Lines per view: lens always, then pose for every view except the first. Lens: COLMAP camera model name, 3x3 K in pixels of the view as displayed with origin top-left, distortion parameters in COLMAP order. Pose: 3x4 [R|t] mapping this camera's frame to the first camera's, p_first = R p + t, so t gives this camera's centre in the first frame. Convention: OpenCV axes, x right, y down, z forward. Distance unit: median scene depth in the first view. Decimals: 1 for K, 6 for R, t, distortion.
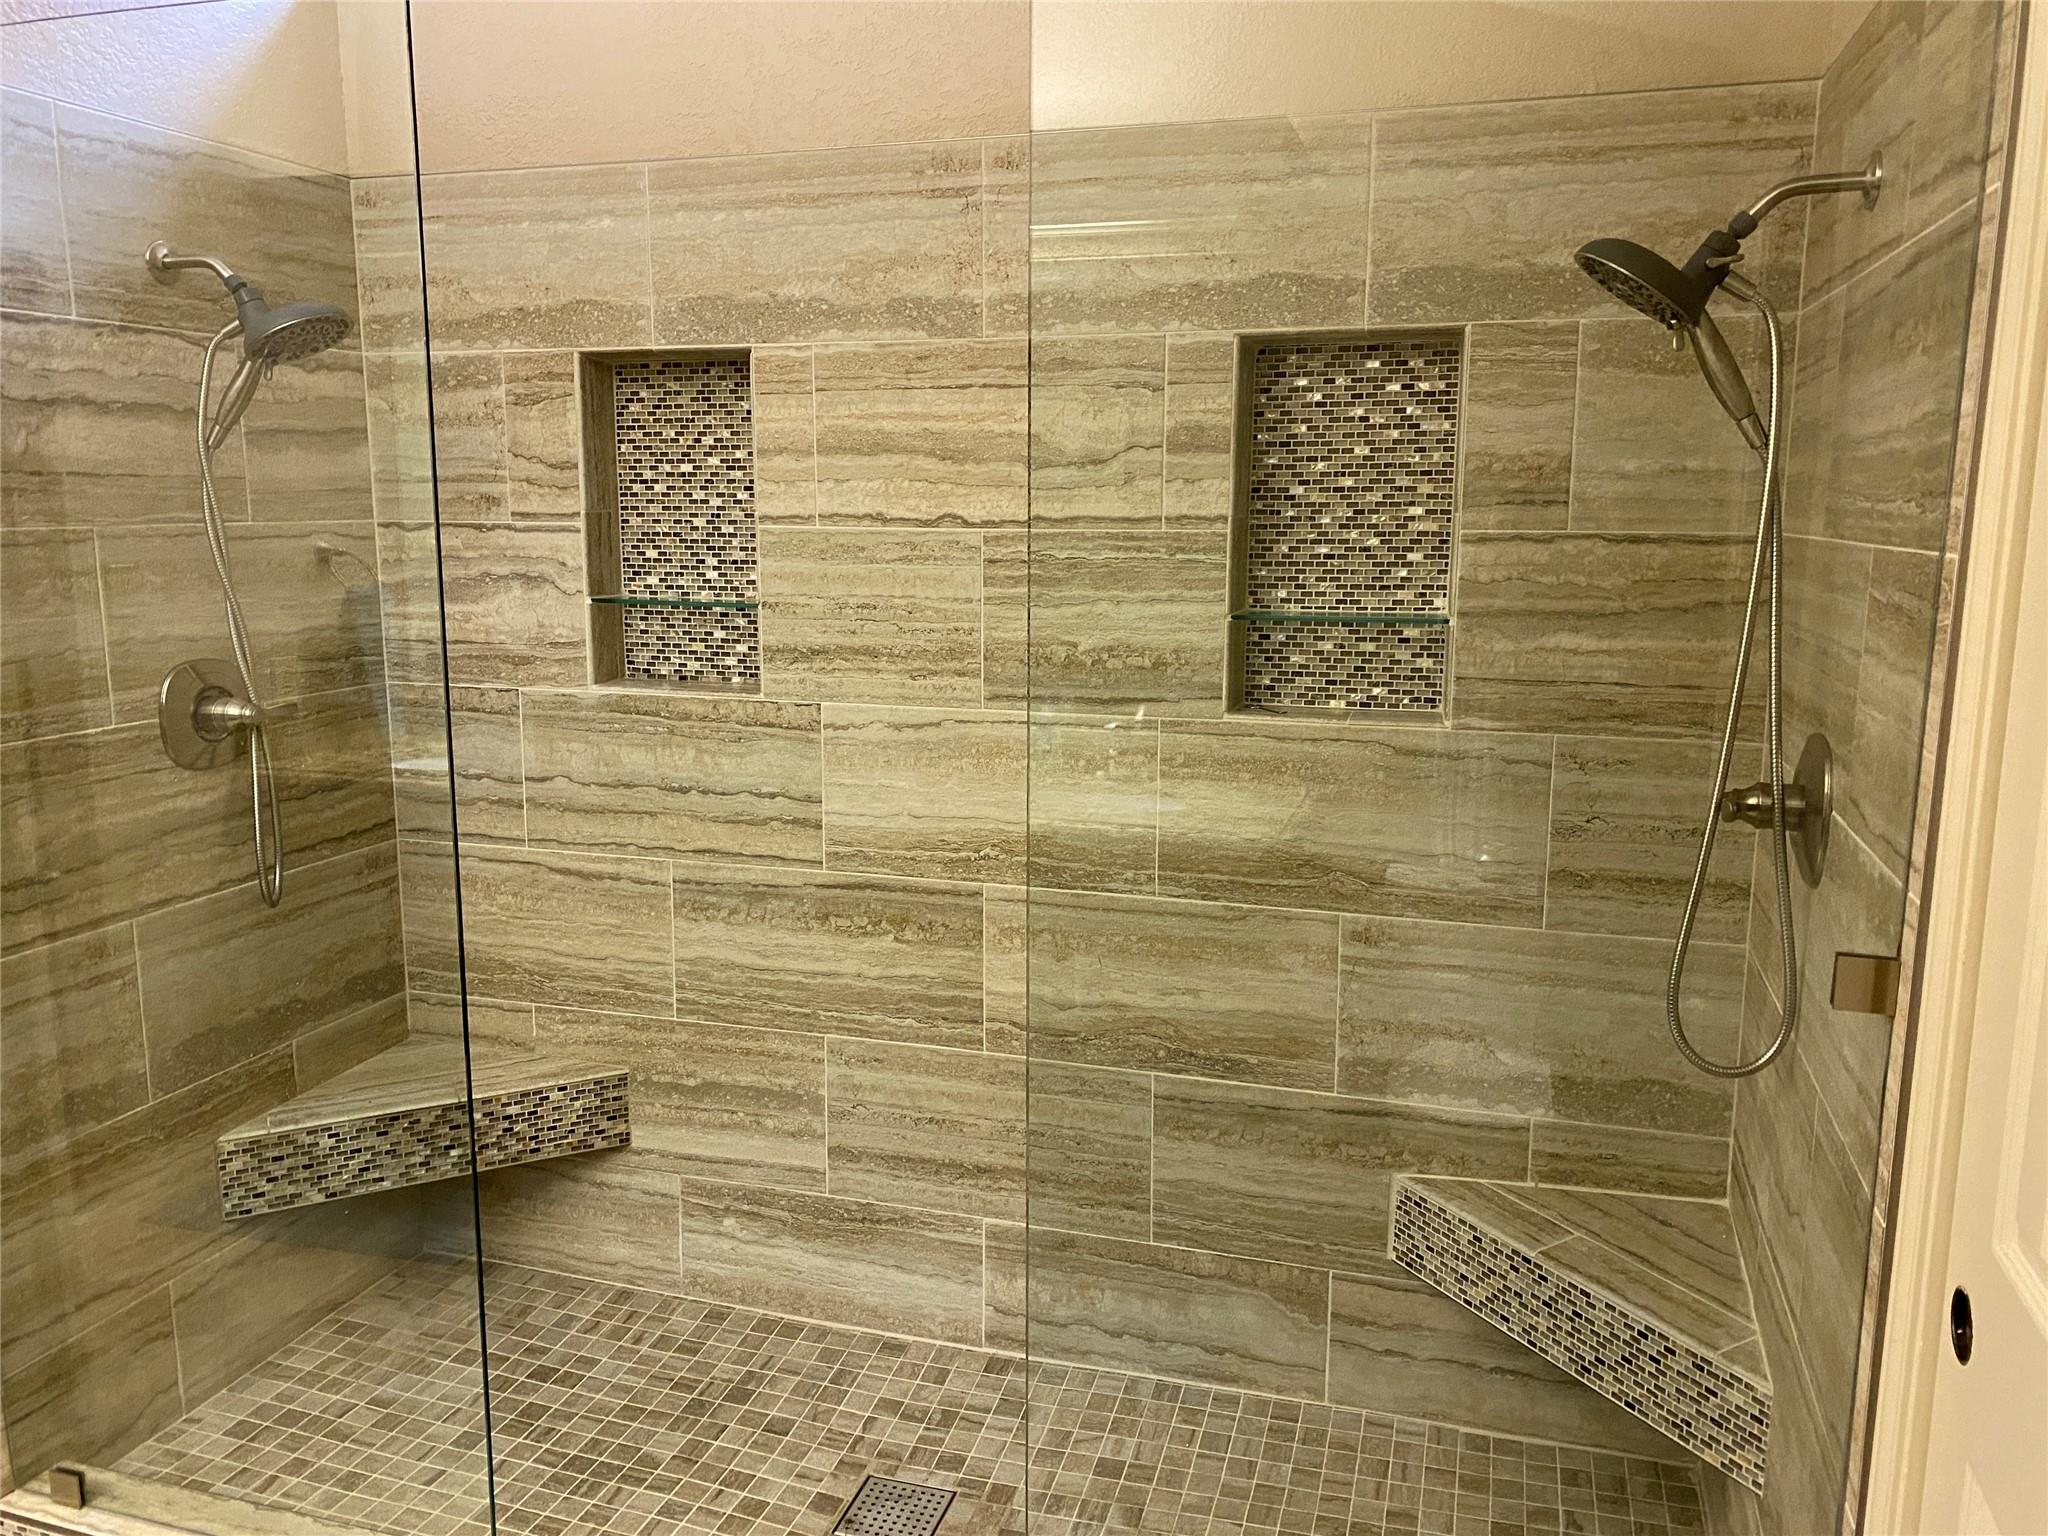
lens RADIAL K [[1561.1, 0, 1011.2], [0, 1561.1, 758.1], [0, 0, 1]] dist [0.064608, -0.066192]
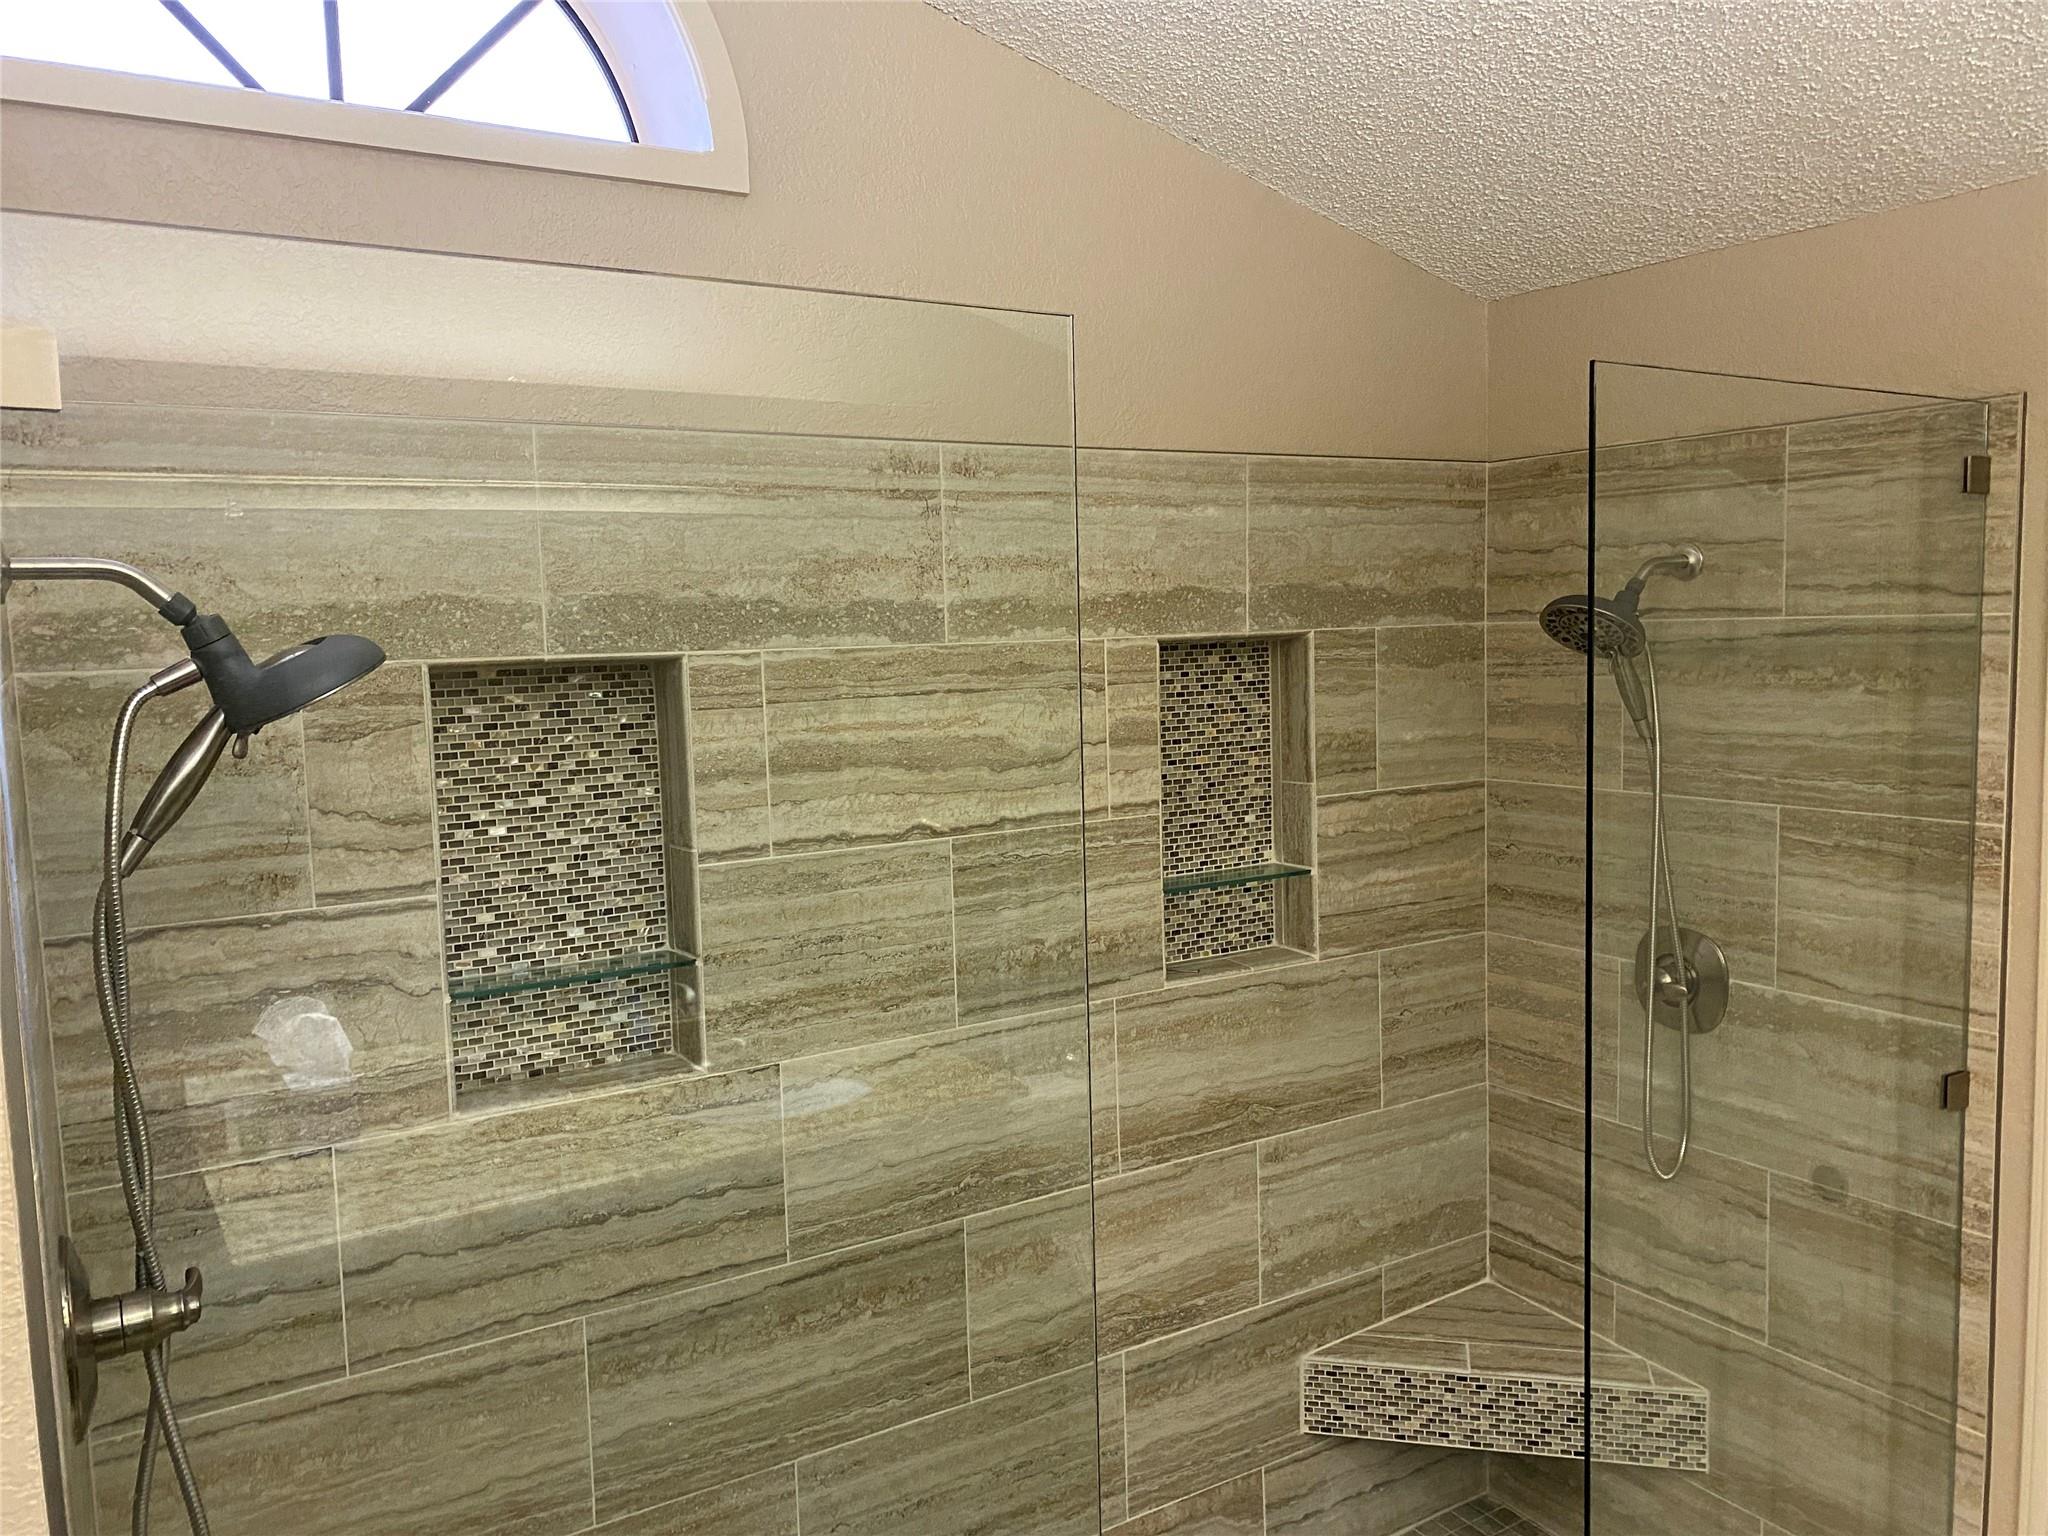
lens RADIAL K [[1561.1, 0, 1023.1], [0, 1561.1, 769.4], [0, 0, 1]] dist [0.064608, -0.066192]
pose [[0.649433, -0.092879, 0.754726, -0.700293], [0.156023, 0.987672, -0.012710, -0.169812], [-0.744241, 0.126009, 0.655917, 0.346670]]
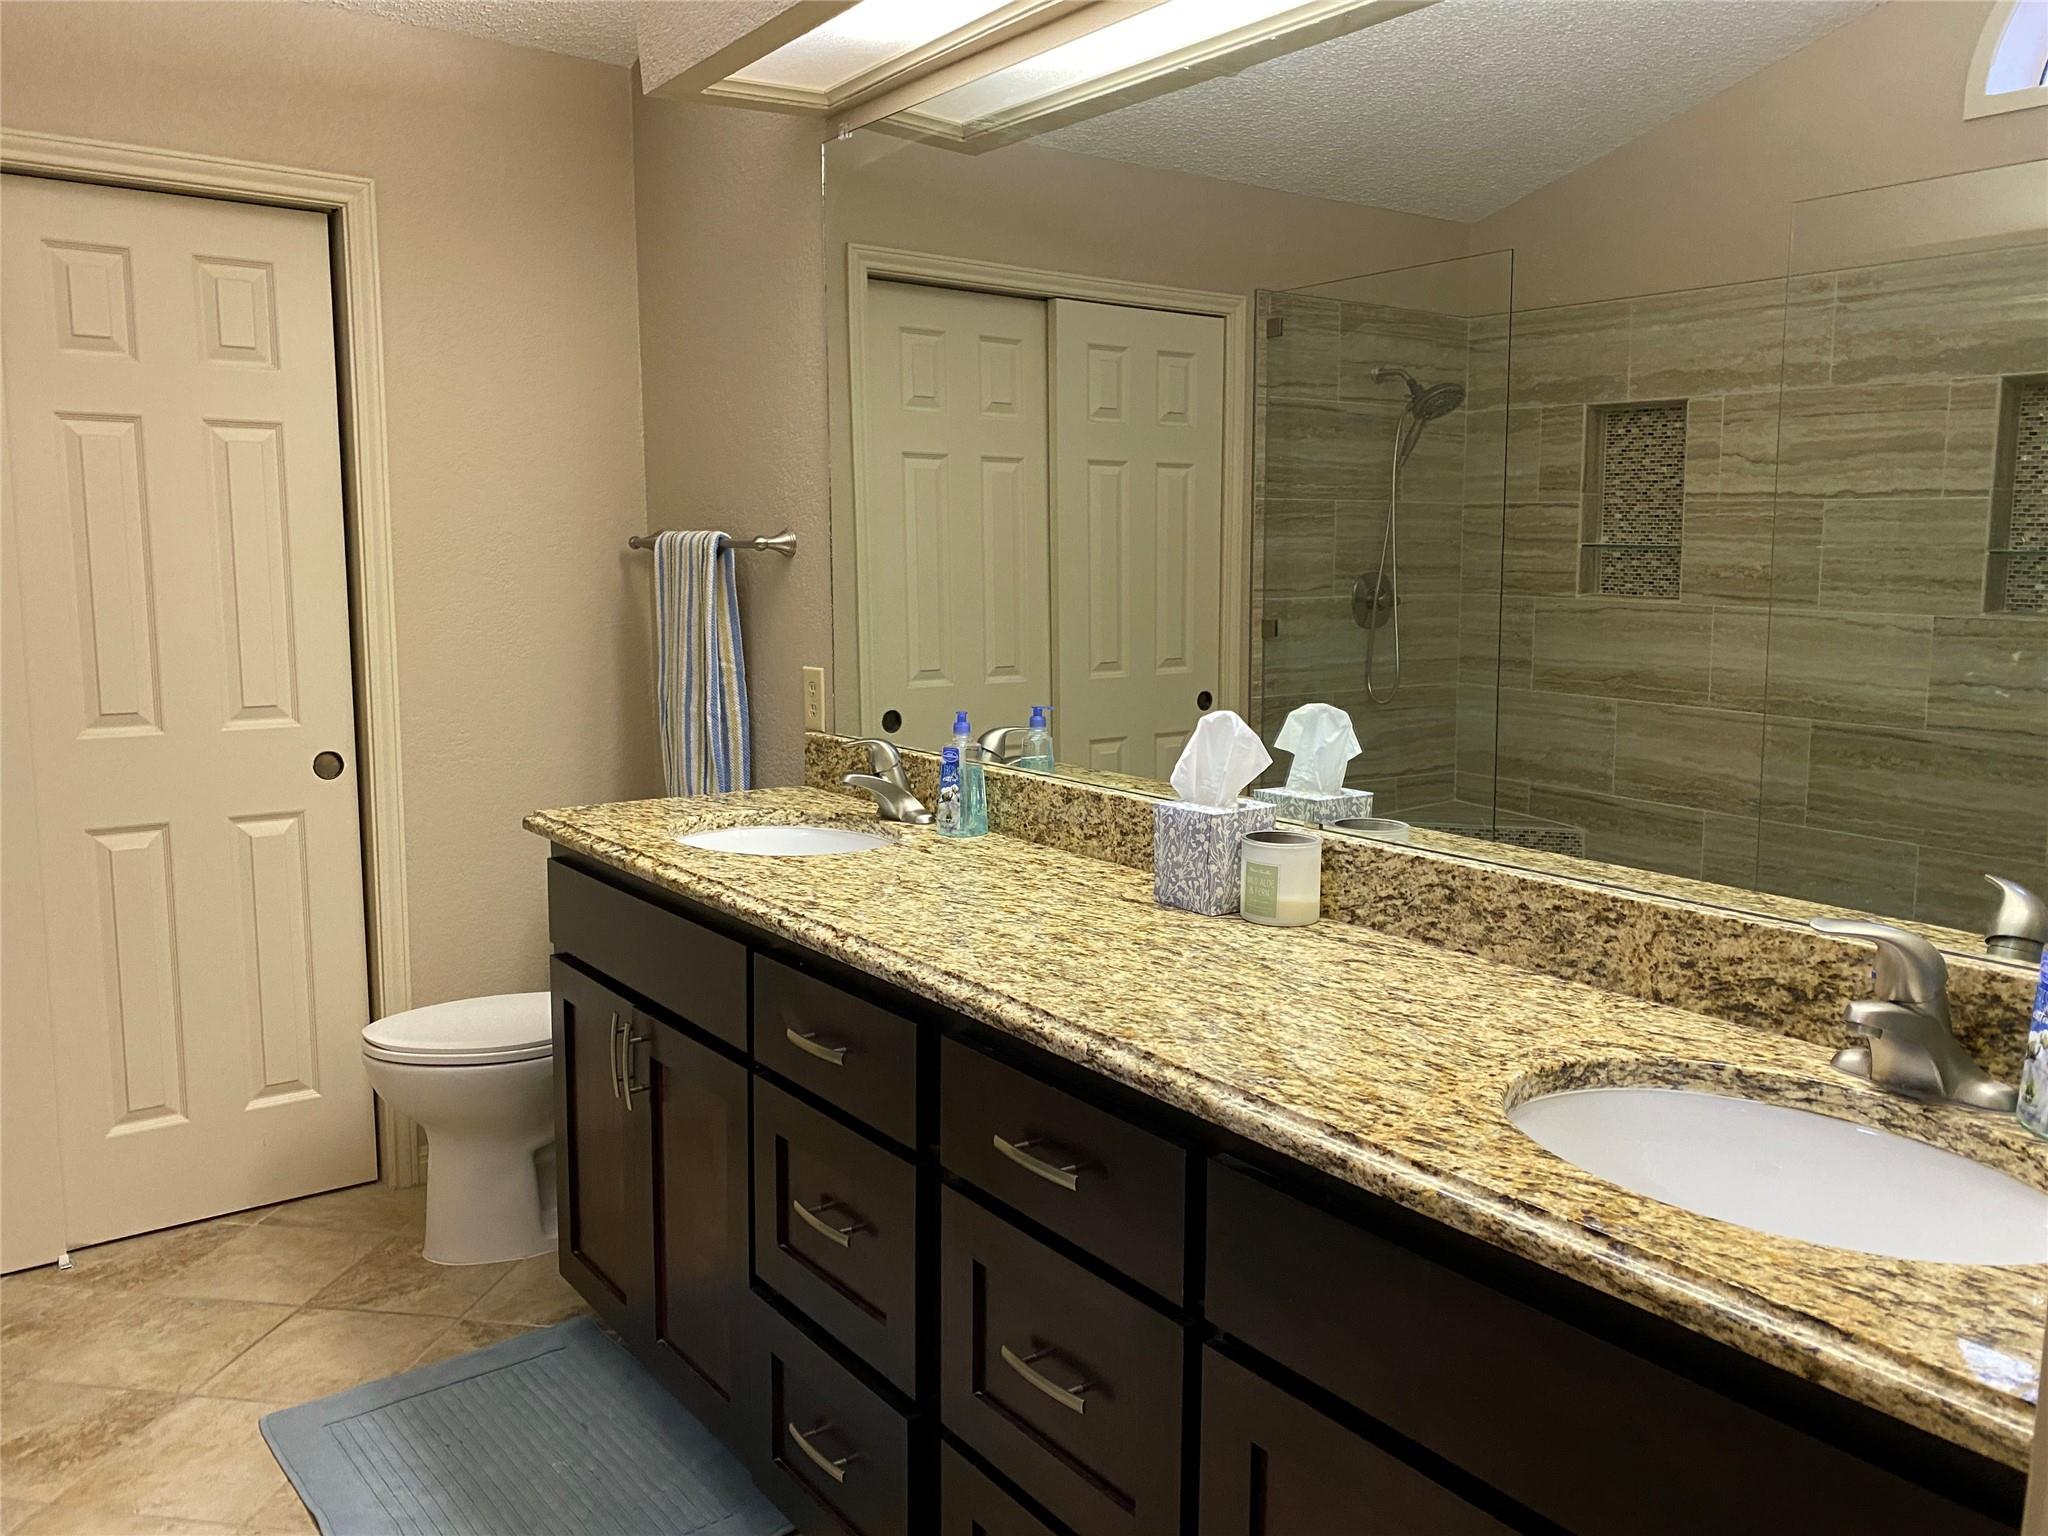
lens RADIAL K [[1561.1, 0, 1022.2], [0, 1561.1, 758.1], [0, 0, 1]] dist [0.064608, -0.066192]
pose [[0.809270, 0.099049, -0.579026, 0.295595], [-0.117288, 0.993080, 0.005952, 0.214413], [0.575609, 0.063096, 0.815287, -0.836955]]
